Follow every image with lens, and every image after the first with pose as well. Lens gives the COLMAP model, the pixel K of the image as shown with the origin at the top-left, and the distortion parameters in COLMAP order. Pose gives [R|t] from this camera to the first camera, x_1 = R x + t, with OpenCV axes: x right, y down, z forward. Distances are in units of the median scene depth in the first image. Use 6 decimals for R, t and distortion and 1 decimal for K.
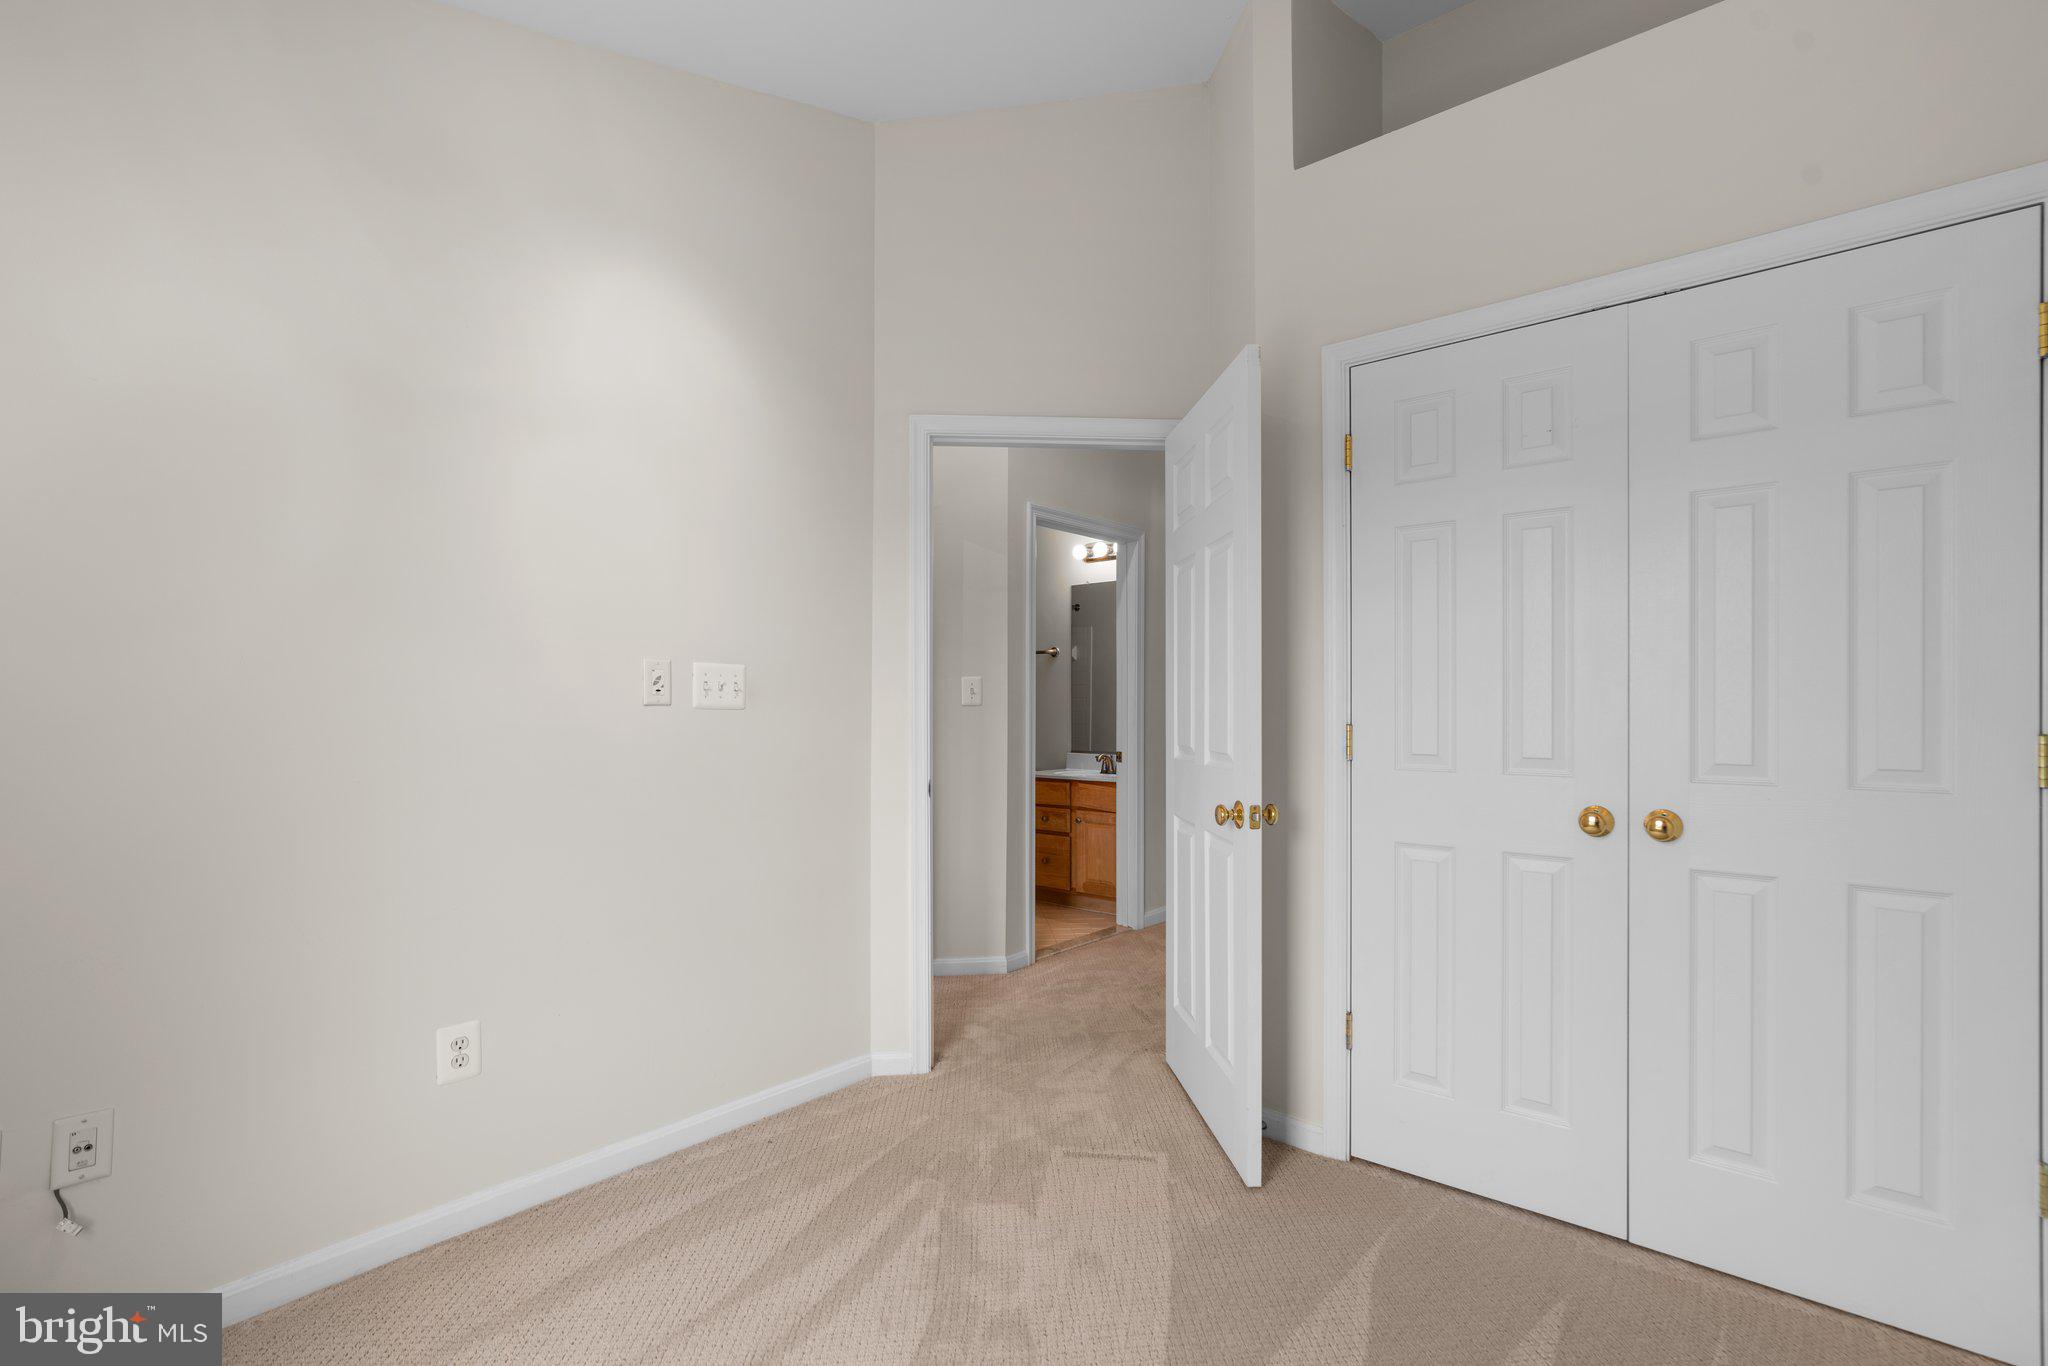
lens RADIAL K [[924.3, 0, 1022.0], [0, 924.3, 690.7], [0, 0, 1]] dist [-0.004043, 0.001906]
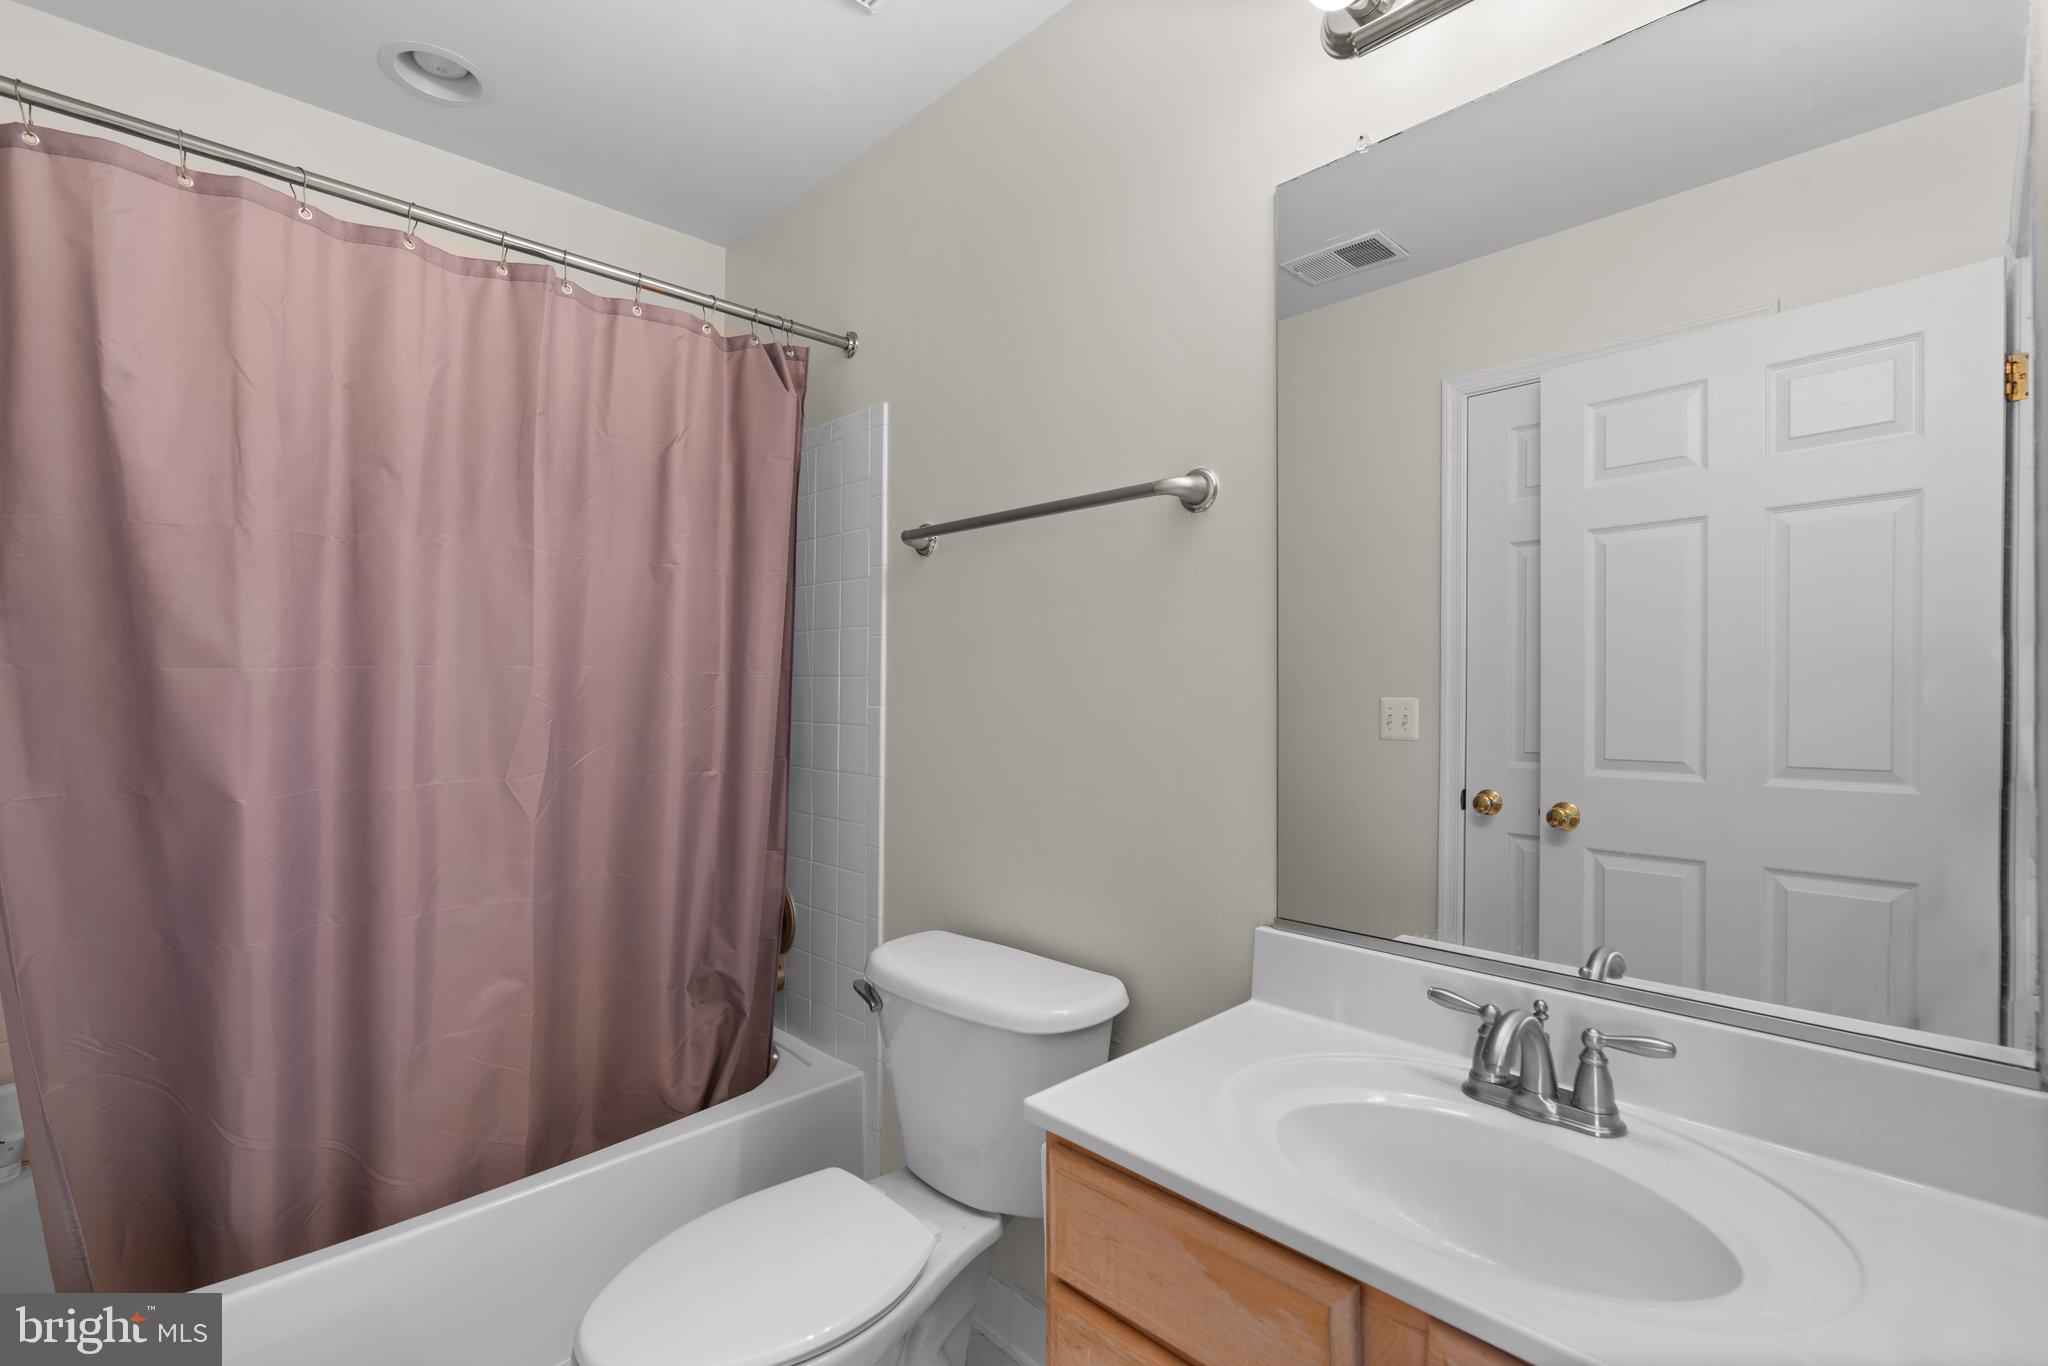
lens RADIAL K [[924.3, 0, 1025.6], [0, 924.3, 679.4], [0, 0, 1]] dist [-0.004043, 0.001906]
pose [[0.985885, -0.004699, -0.167358, 0.030999], [0.004869, 0.999988, 0.000607, 0.010198], [0.167353, -0.001413, 0.985896, 0.744393]]
